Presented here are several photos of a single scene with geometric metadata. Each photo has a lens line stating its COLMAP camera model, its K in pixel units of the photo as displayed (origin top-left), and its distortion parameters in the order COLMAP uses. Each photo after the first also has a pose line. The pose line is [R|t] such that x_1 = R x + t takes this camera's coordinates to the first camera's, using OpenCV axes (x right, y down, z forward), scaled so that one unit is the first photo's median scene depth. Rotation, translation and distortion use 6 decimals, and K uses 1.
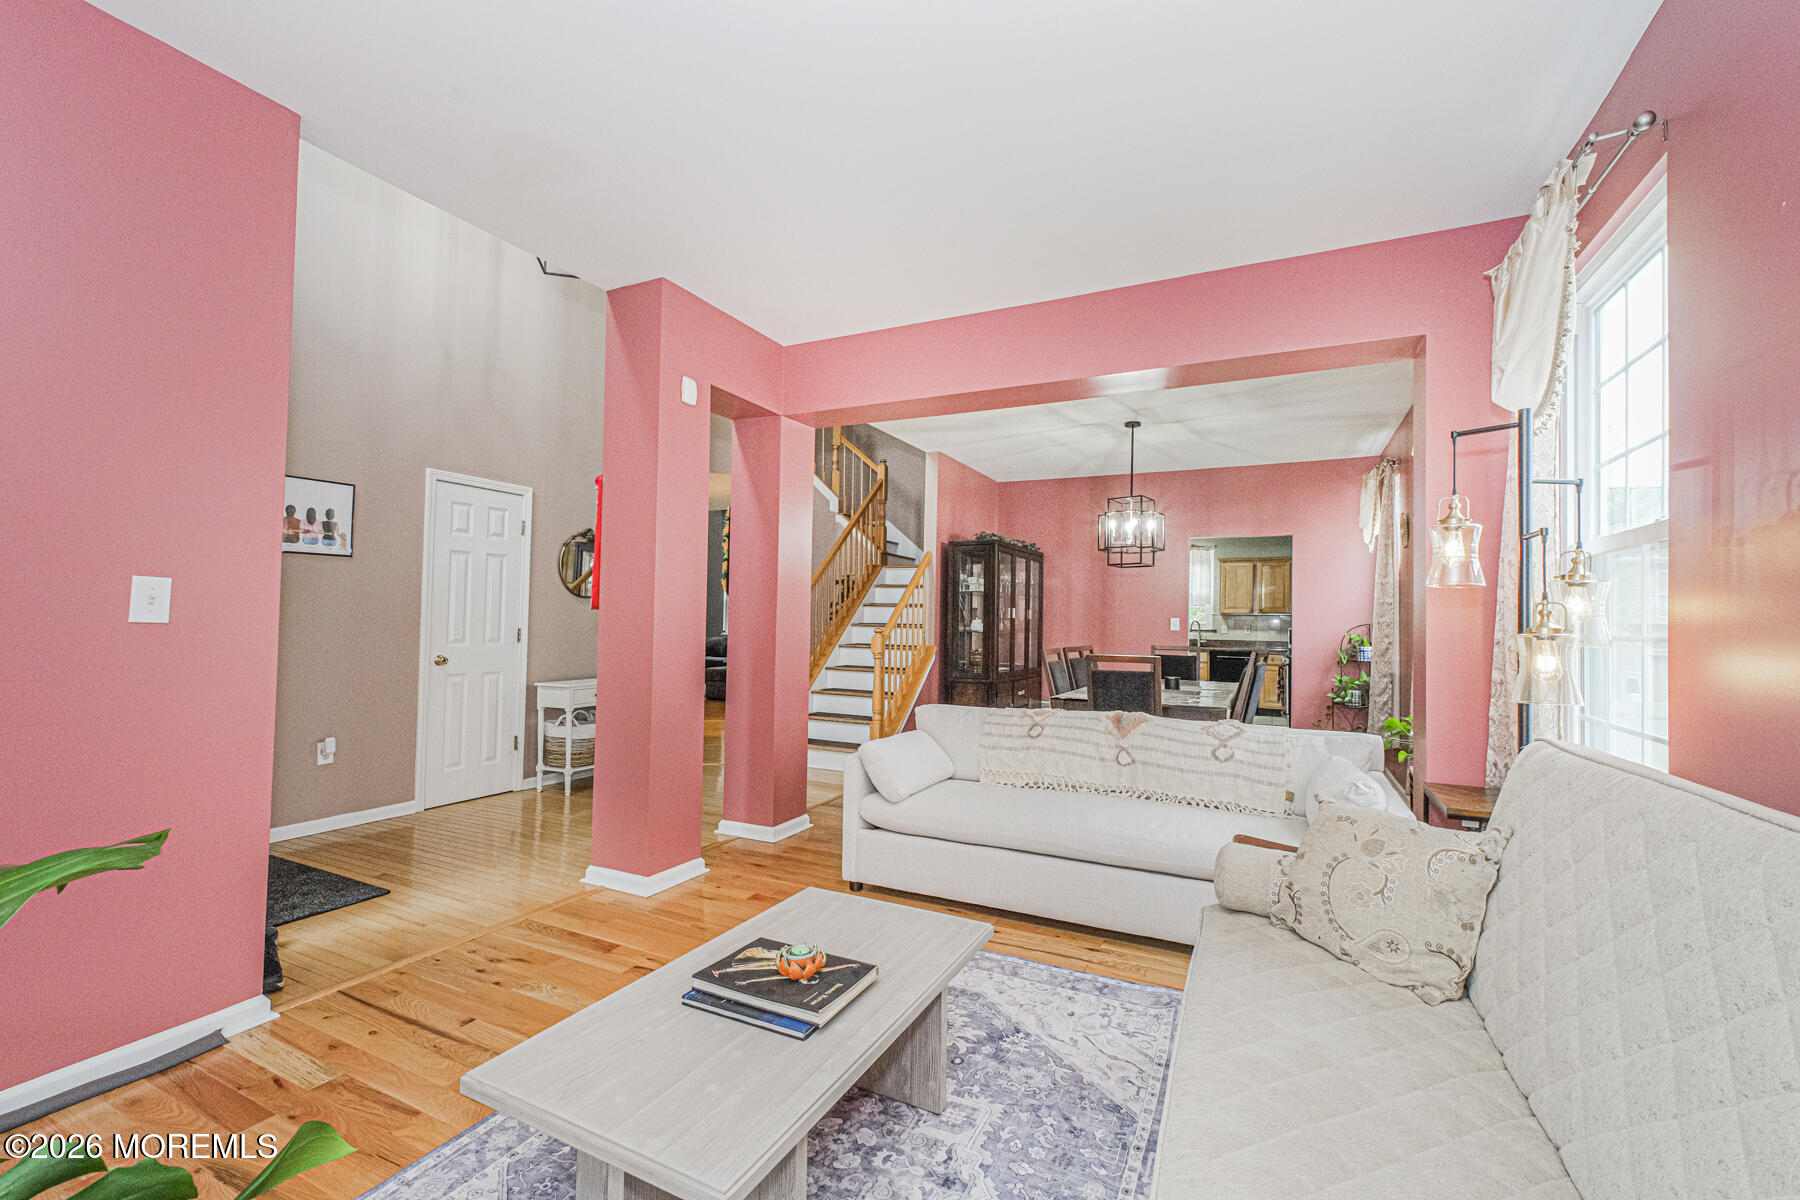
lens RADIAL K [[751.4, 0, 900.5], [0, 751.4, 608.5], [0, 0, 1]] dist [0.000474, 0.000185]
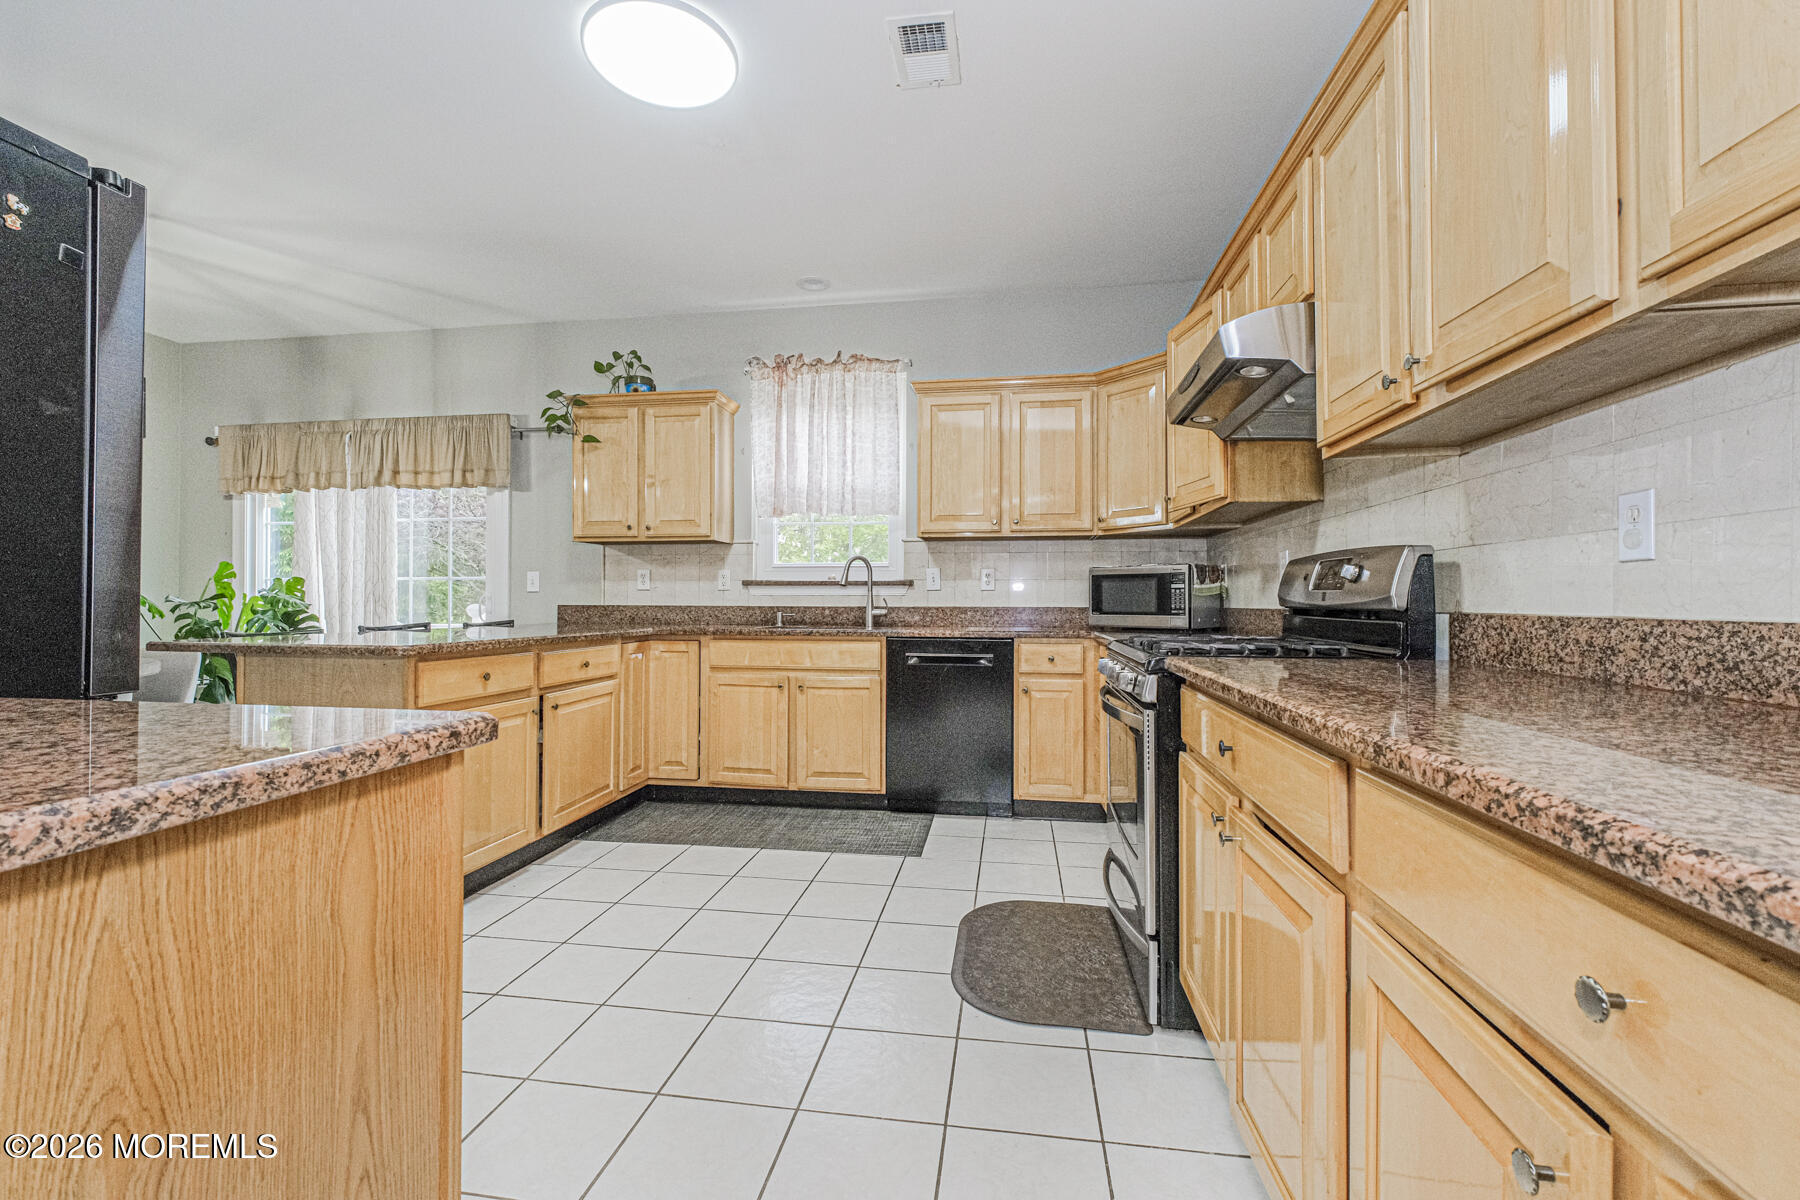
lens RADIAL K [[751.4, 0, 901.7], [0, 751.4, 599.4], [0, 0, 1]] dist [0.000474, 0.000185]
pose [[0.953332, -0.016330, 0.301481, 0.463811], [0.012203, 0.999804, 0.015567, 0.049108], [-0.301676, -0.011162, 0.953345, 0.991858]]
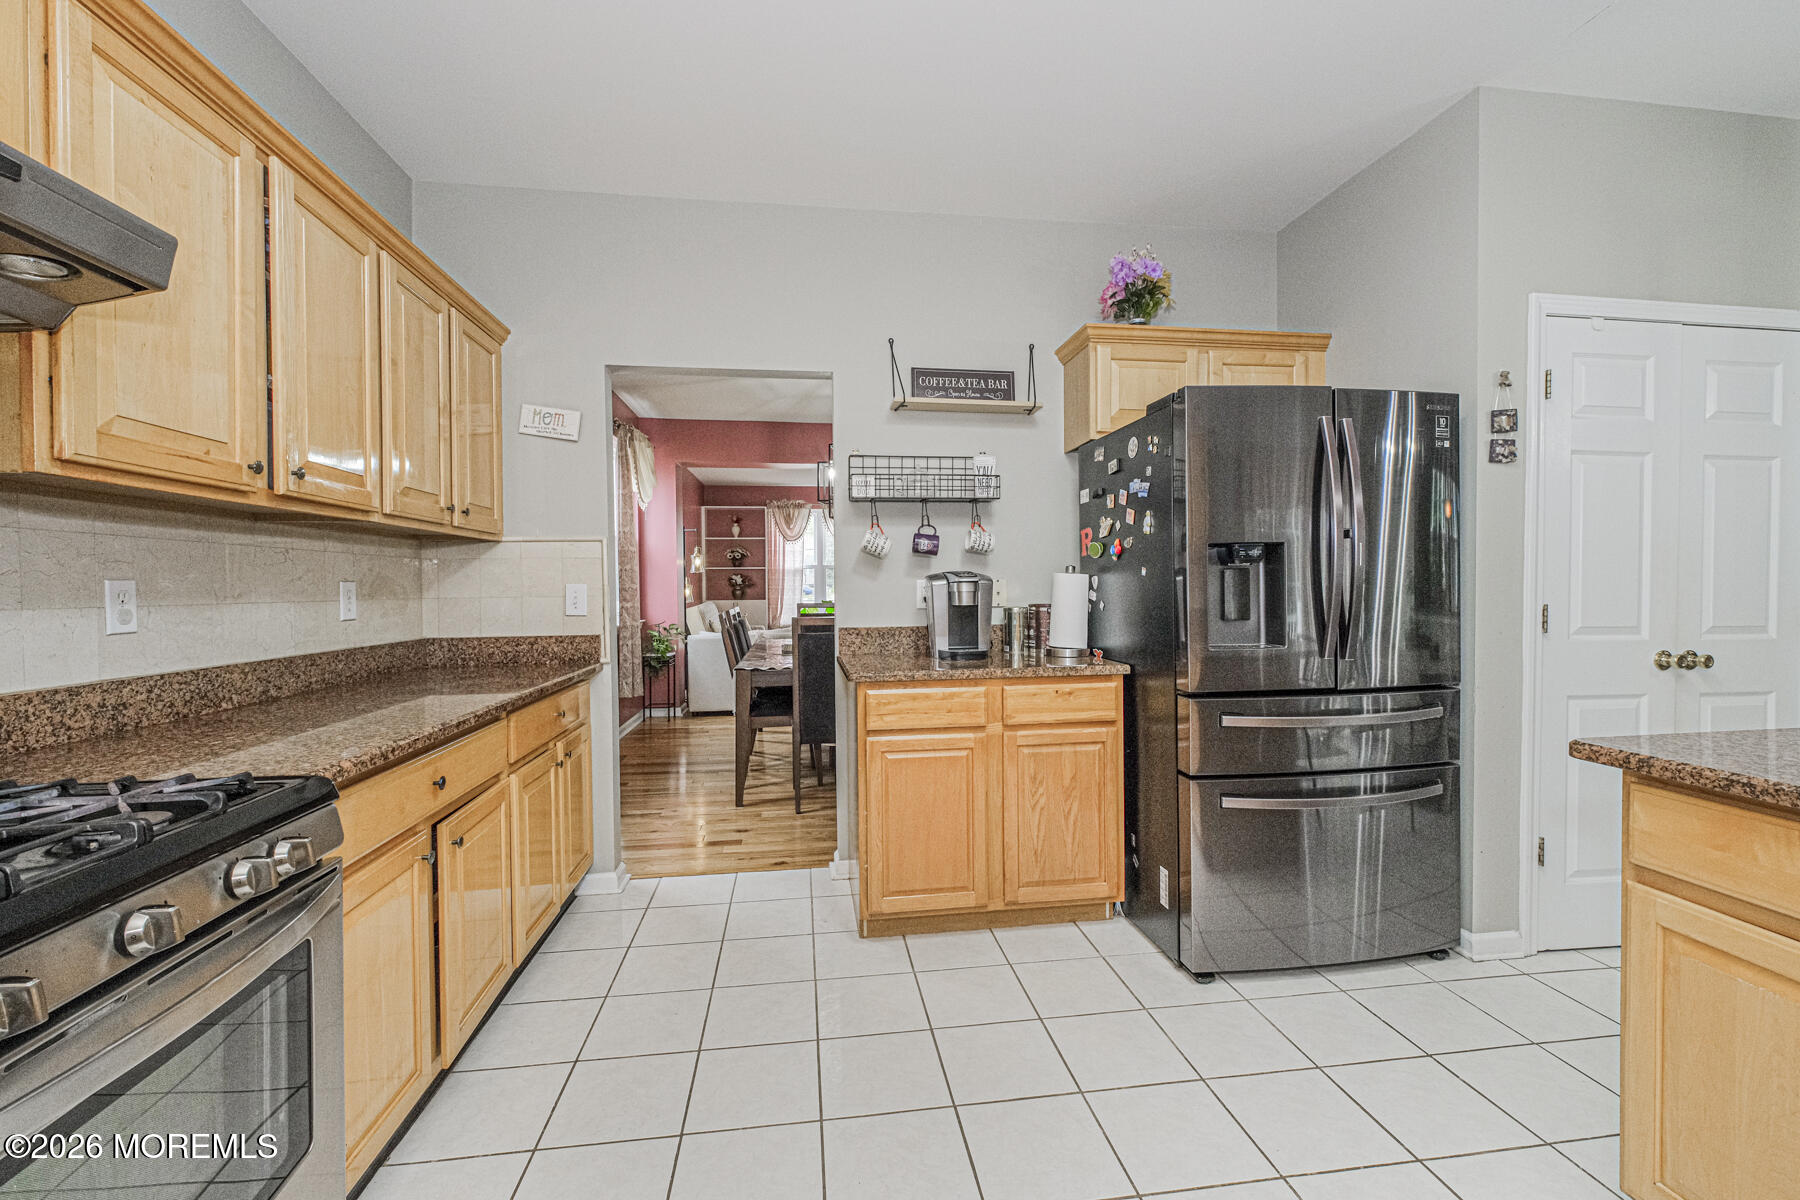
lens RADIAL K [[751.4, 0, 901.1], [0, 751.4, 590.6], [0, 0, 1]] dist [0.000474, 0.000185]
pose [[-0.830936, -0.003333, -0.556358, 0.616360], [0.005627, 0.999881, -0.014394, 0.036343], [0.556340, -0.015092, -0.830818, 1.435657]]
